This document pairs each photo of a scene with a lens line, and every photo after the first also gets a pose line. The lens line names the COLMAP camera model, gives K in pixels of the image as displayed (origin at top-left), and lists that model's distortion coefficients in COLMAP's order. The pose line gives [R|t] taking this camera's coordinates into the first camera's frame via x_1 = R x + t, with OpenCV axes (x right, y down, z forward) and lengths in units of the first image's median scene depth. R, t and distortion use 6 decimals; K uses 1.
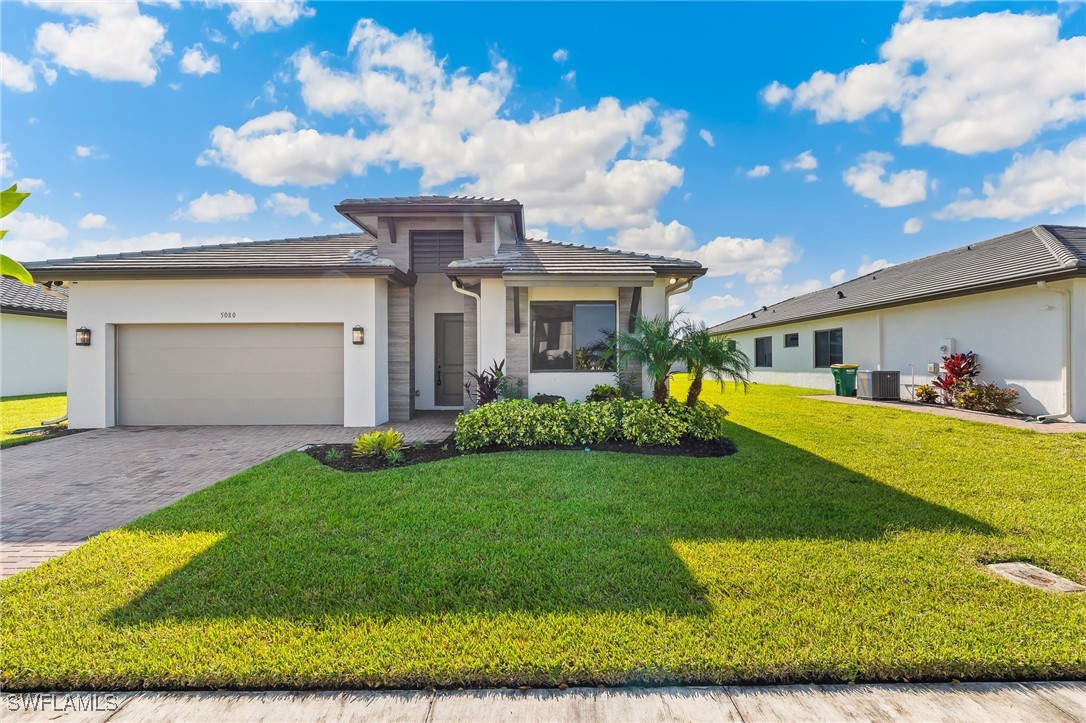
lens RADIAL K [[462.1, 0, 547.7], [0, 462.1, 357.5], [0, 0, 1]] dist [-0.001016, 0.000283]
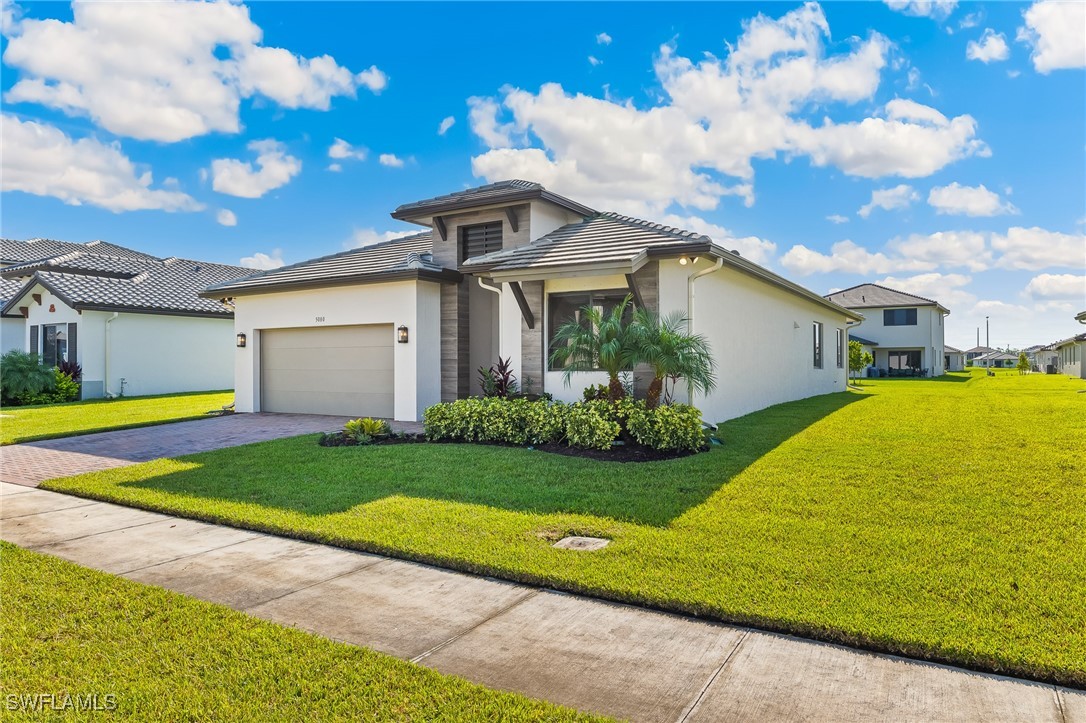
lens RADIAL K [[708.4, 0, 537.3], [0, 708.4, 362.1], [0, 0, 1]] dist [-0.001909, -0.000829]
pose [[0.844996, 0.000718, -0.534771, 0.717428], [0.006579, 0.999909, 0.011738, -0.001840], [0.534731, -0.013437, 0.844915, -0.210570]]
